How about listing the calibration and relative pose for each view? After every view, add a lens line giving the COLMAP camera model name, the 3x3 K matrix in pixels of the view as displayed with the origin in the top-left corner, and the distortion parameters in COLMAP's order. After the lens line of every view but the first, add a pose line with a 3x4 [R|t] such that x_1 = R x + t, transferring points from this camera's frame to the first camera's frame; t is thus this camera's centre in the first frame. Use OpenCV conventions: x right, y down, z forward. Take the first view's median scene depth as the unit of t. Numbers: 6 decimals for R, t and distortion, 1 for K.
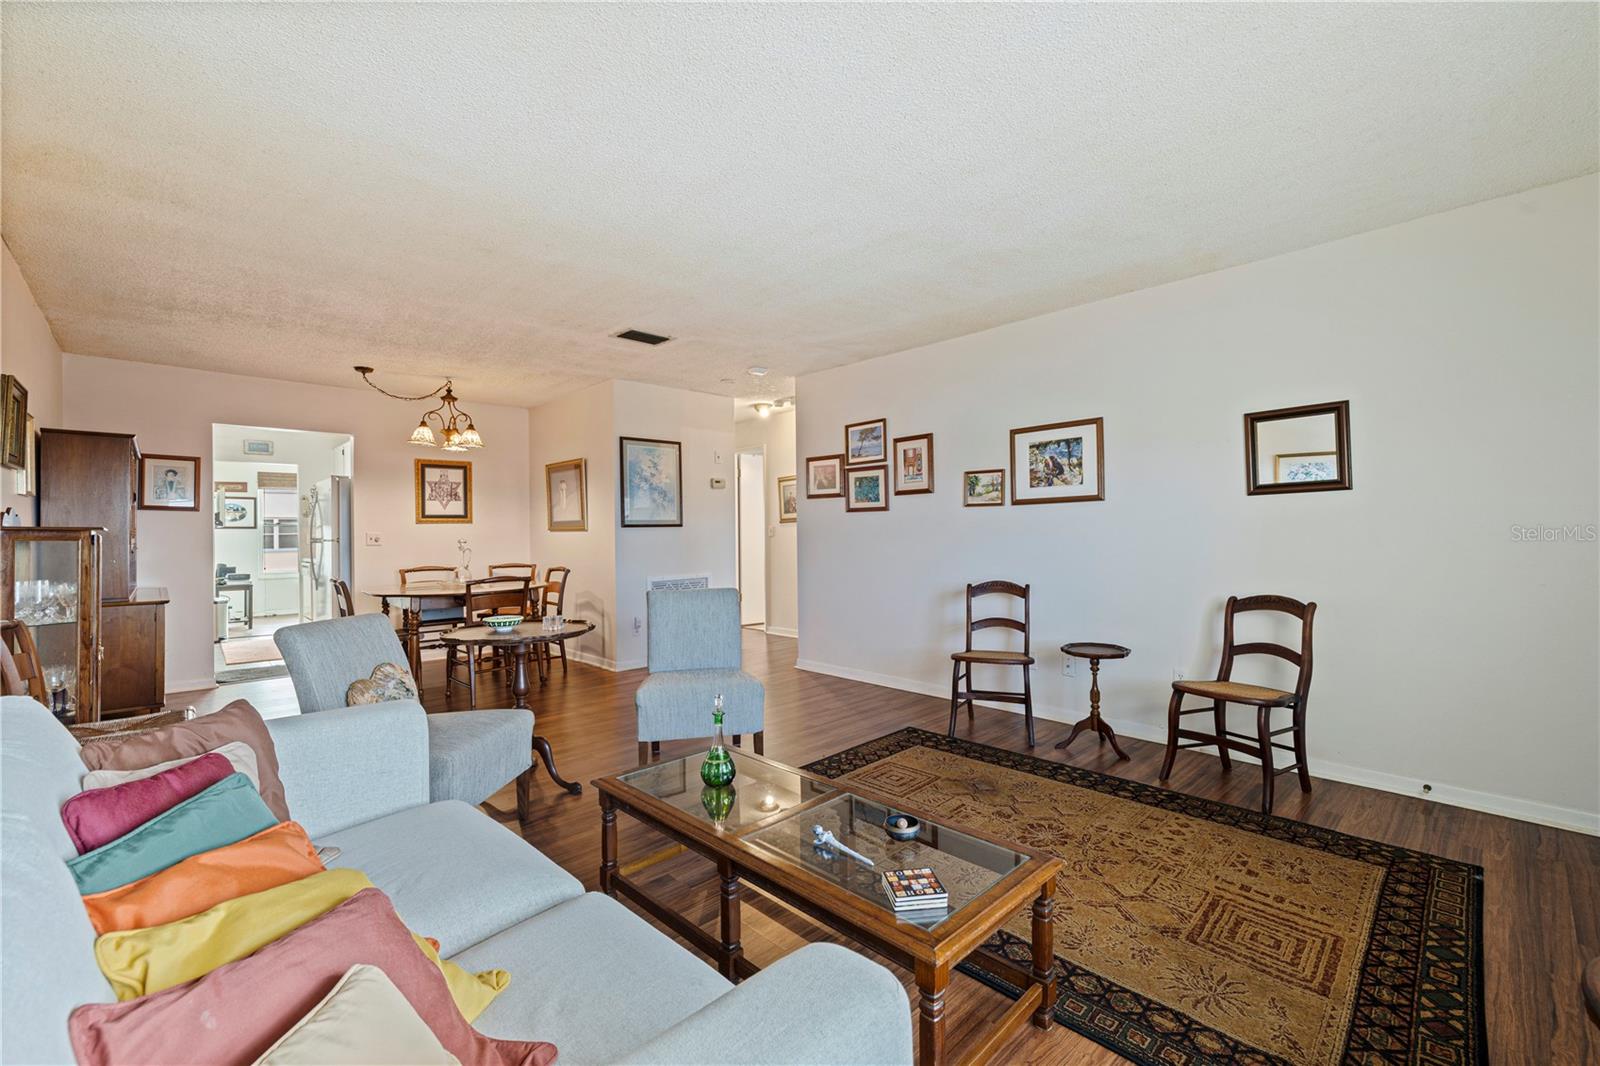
lens RADIAL K [[691.2, 0, 799.4], [0, 691.2, 533.1], [0, 0, 1]] dist [0.001489, 0.000382]
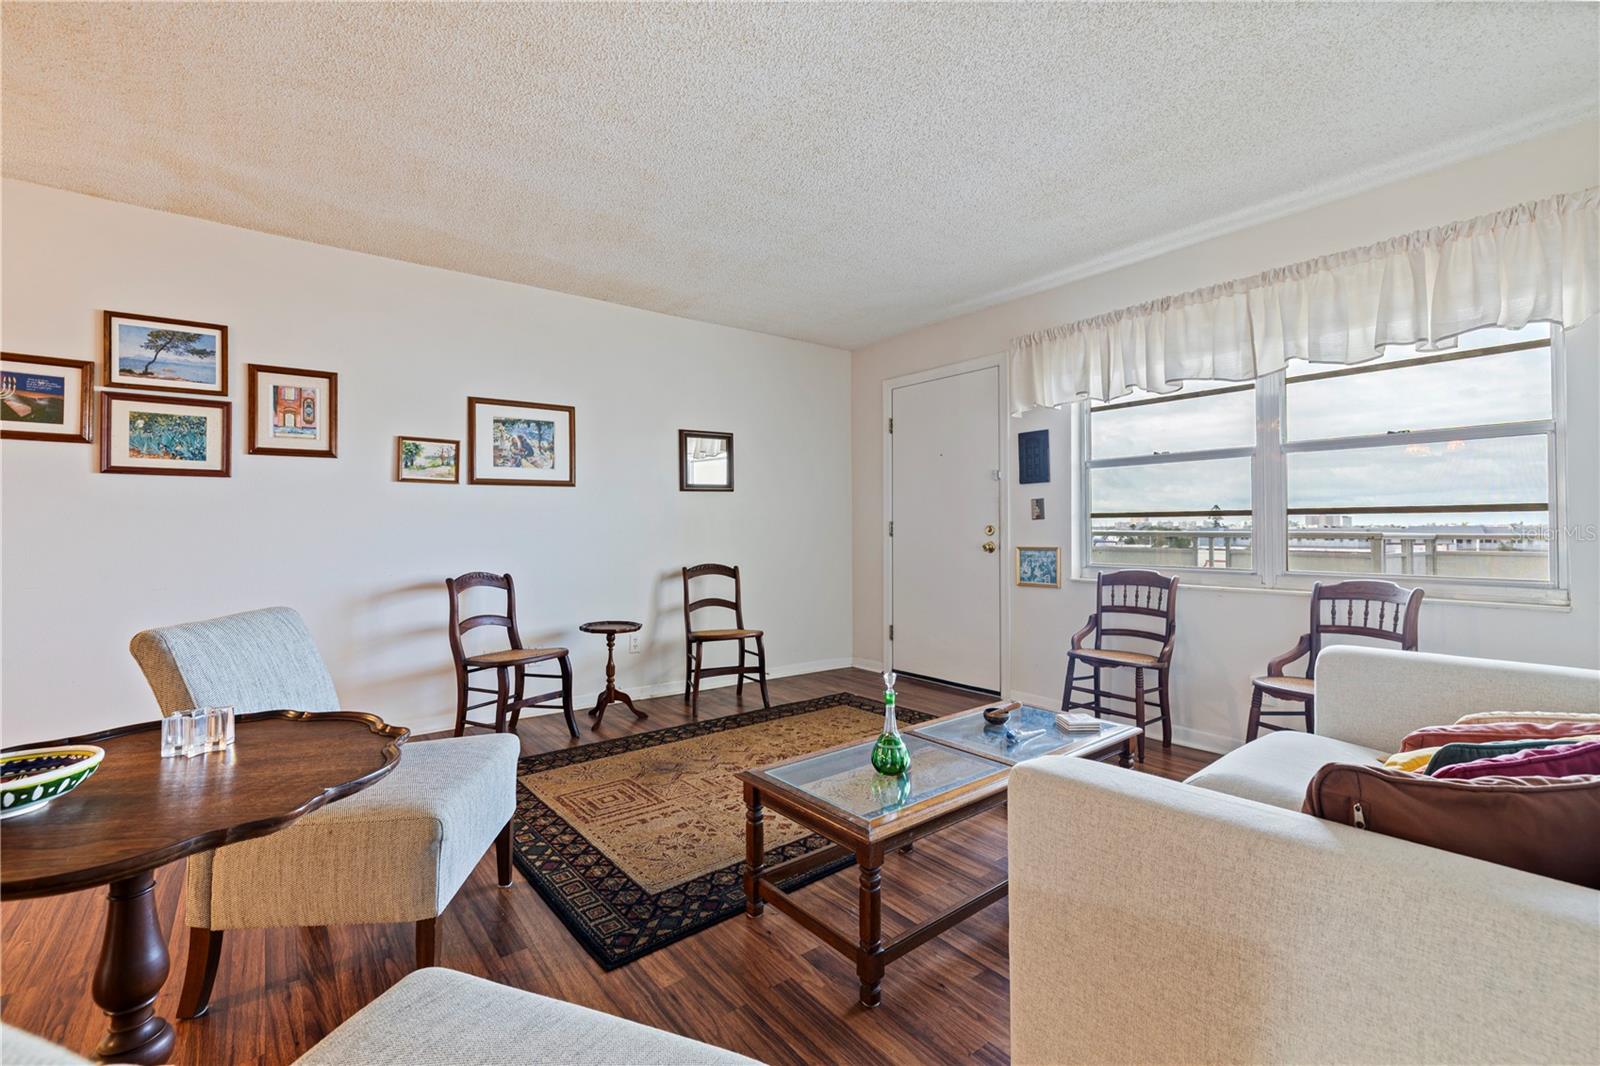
lens RADIAL K [[691.2, 0, 806.5], [0, 691.2, 521.2], [0, 0, 1]] dist [0.001489, 0.000382]
pose [[0.085869, 0.021773, 0.996068, -0.528545], [0.005577, 0.999735, -0.022334, 0.027991], [-0.996291, 0.007473, 0.085725, 0.526537]]
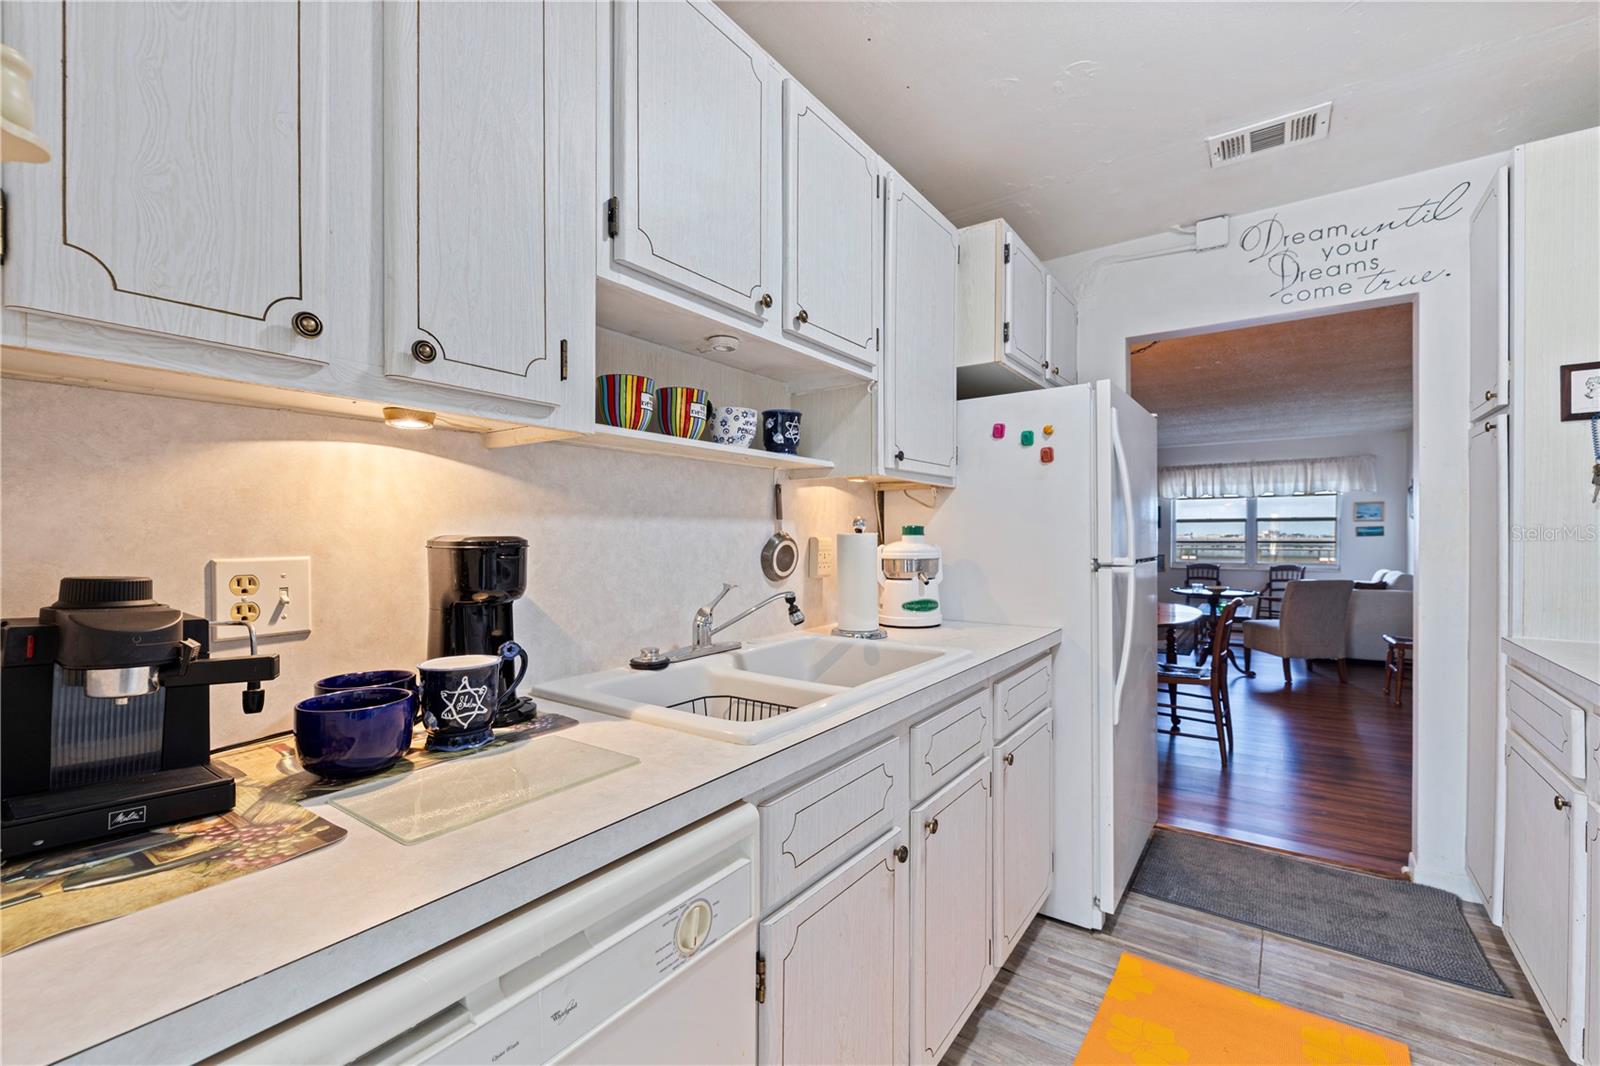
lens RADIAL K [[691.2, 0, 812.2], [0, 691.2, 541.6], [0, 0, 1]] dist [0.001489, 0.000382]
pose [[-0.207320, 0.004990, 0.978261, -1.590663], [0.003387, 0.999985, -0.004383, 0.006992], [-0.978267, 0.002404, -0.207333, 1.917351]]
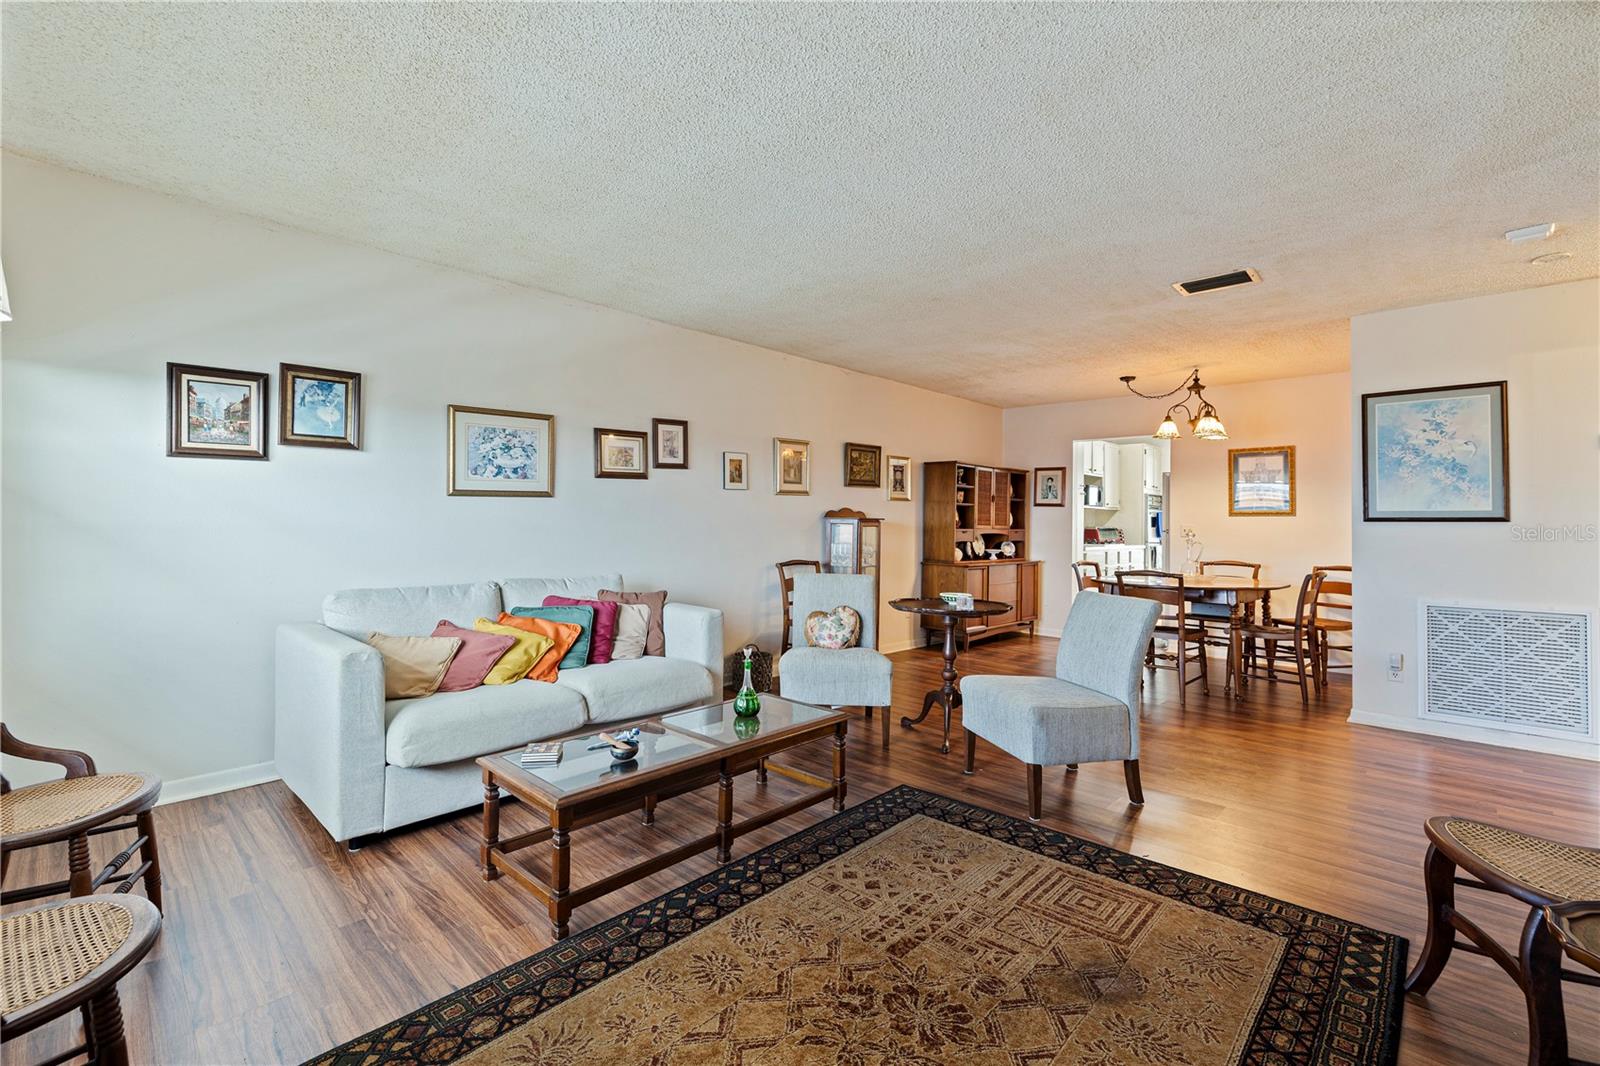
lens RADIAL K [[691.2, 0, 784.5], [0, 691.2, 516.4], [0, 0, 1]] dist [0.001489, 0.000382]
pose [[0.018506, 0.002189, -0.999826, 0.608895], [-0.014425, 0.999894, 0.001922, -0.008500], [0.999725, 0.014387, 0.018536, 0.532204]]
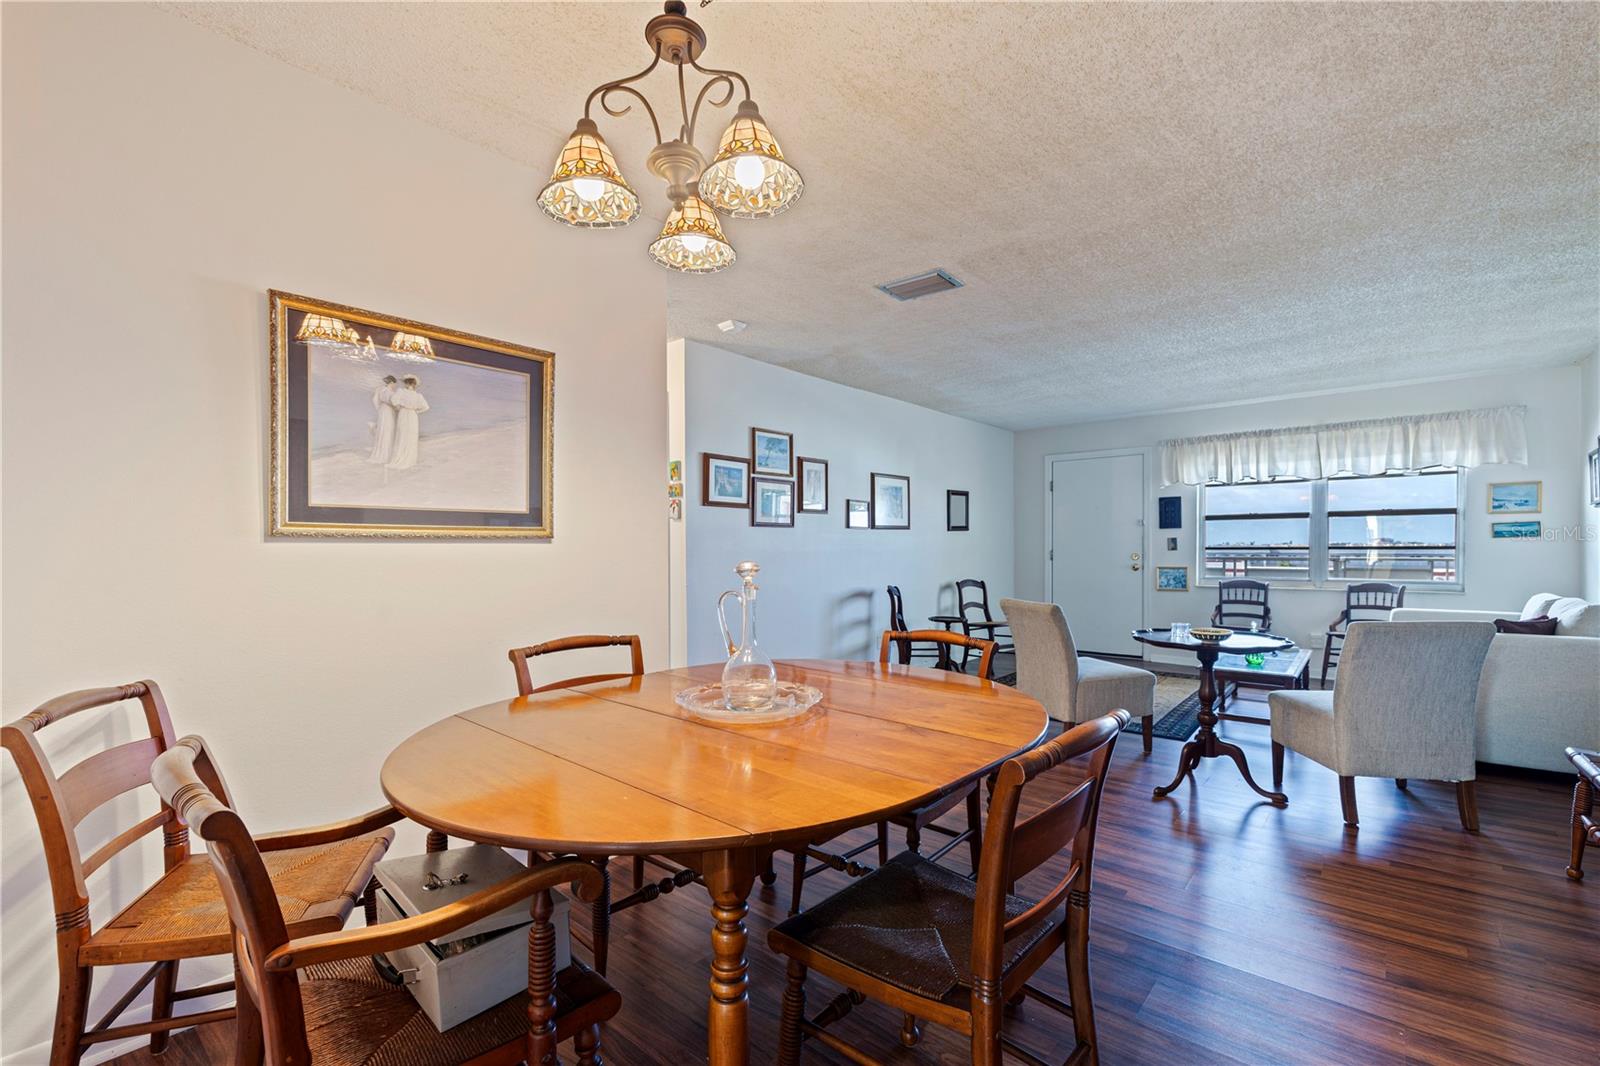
lens RADIAL K [[691.2, 0, 828.1], [0, 691.2, 556.9], [0, 0, 1]] dist [0.001489, 0.000382]
pose [[-0.116606, -0.001662, 0.993177, -1.046801], [0.008178, 0.999963, 0.002634, 0.010032], [-0.993145, 0.008429, -0.116588, 1.282168]]
